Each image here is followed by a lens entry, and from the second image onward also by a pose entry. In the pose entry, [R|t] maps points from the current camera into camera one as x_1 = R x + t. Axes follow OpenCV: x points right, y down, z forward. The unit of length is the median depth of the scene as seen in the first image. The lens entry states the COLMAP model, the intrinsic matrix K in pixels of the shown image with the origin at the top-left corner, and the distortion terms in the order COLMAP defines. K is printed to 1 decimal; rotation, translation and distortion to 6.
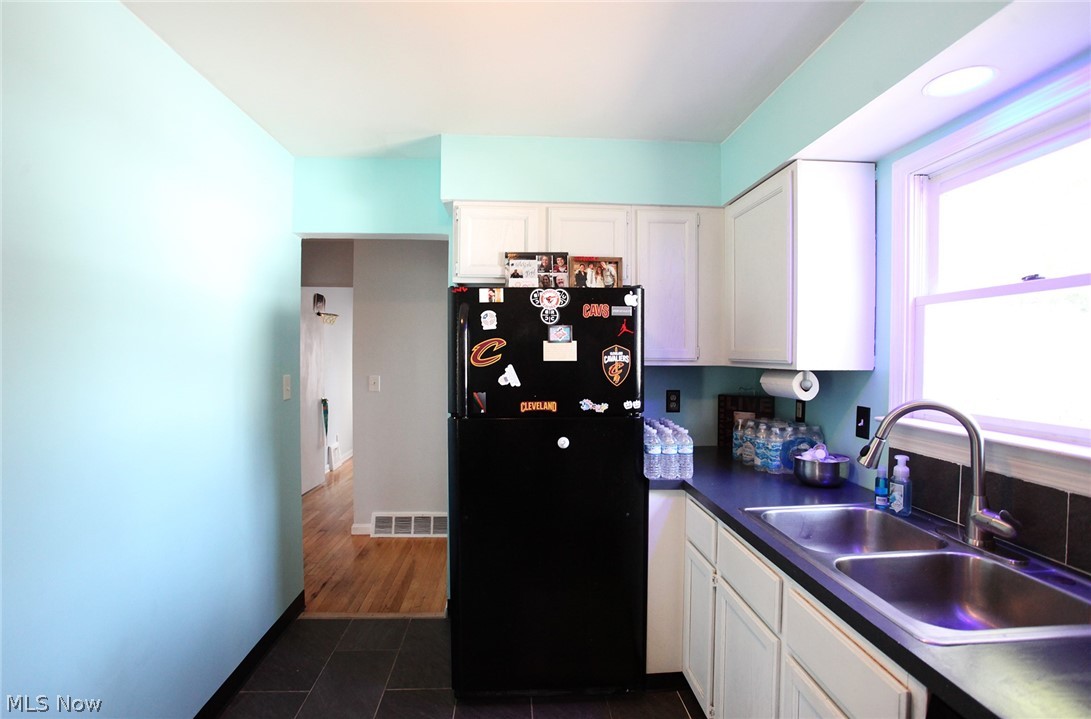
lens RADIAL K [[537.0, 0, 542.8], [0, 537.0, 364.7], [0, 0, 1]] dist [-0.083209, 0.046437]
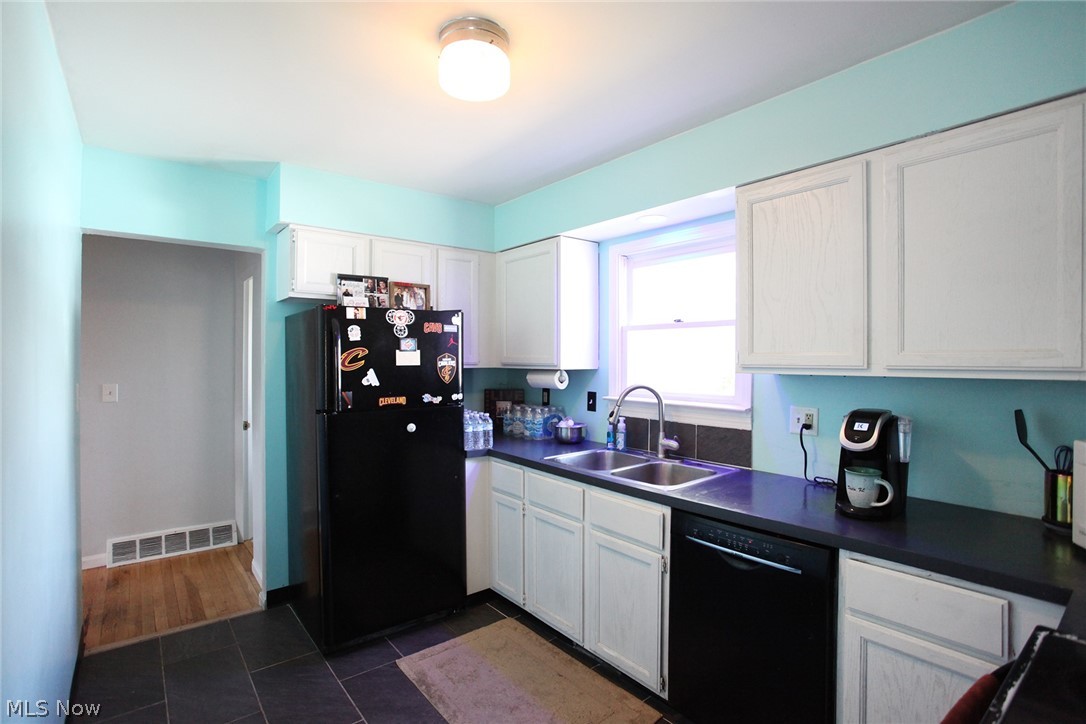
lens RADIAL K [[532.4, 0, 544.3], [0, 532.4, 359.5], [0, 0, 1]] dist [-0.068144, 0.030309]
pose [[0.814448, -0.004477, 0.580219, -0.443328], [0.014142, 0.999826, -0.012136, -0.001053], [-0.580064, 0.018089, 0.814370, -0.243099]]
